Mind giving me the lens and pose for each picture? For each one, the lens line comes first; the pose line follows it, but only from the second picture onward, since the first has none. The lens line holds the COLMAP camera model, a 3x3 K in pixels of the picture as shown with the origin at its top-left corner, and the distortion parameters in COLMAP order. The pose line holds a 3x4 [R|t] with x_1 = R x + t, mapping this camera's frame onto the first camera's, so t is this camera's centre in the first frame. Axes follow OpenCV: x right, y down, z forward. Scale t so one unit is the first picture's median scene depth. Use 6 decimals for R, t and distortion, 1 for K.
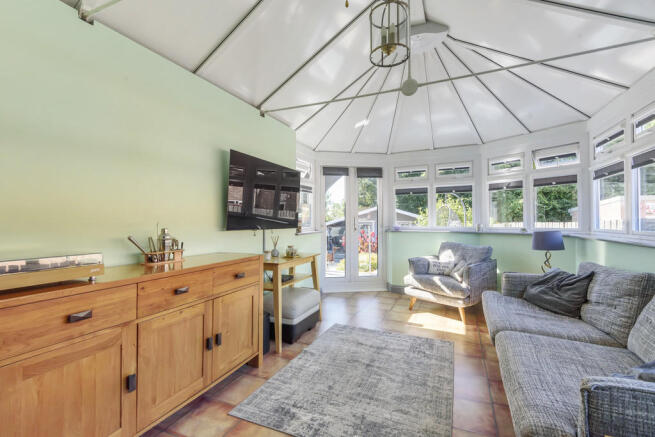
lens RADIAL K [[289.4, 0, 327.5], [0, 289.4, 218.5], [0, 0, 1]] dist [0.000551, -0.000101]
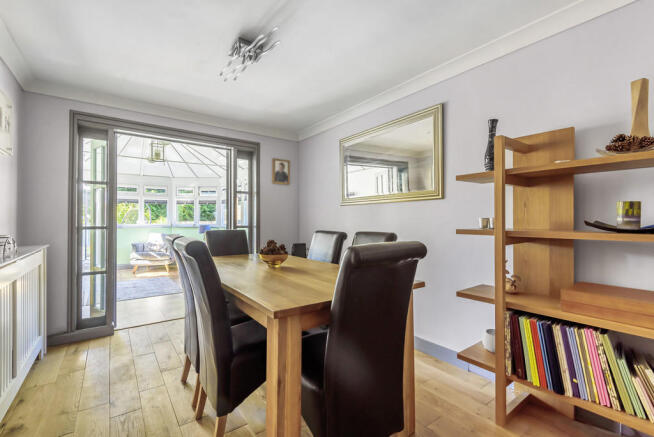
lens RADIAL K [[288.9, 0, 327.0], [0, 288.9, 218.5], [0, 0, 1]] dist [0.000551, -0.000101]
pose [[0.482620, 0.010264, 0.875770, -0.638594], [-0.013913, 0.999895, -0.004051, -0.012088], [-0.875719, -0.010229, 0.482712, -0.785248]]
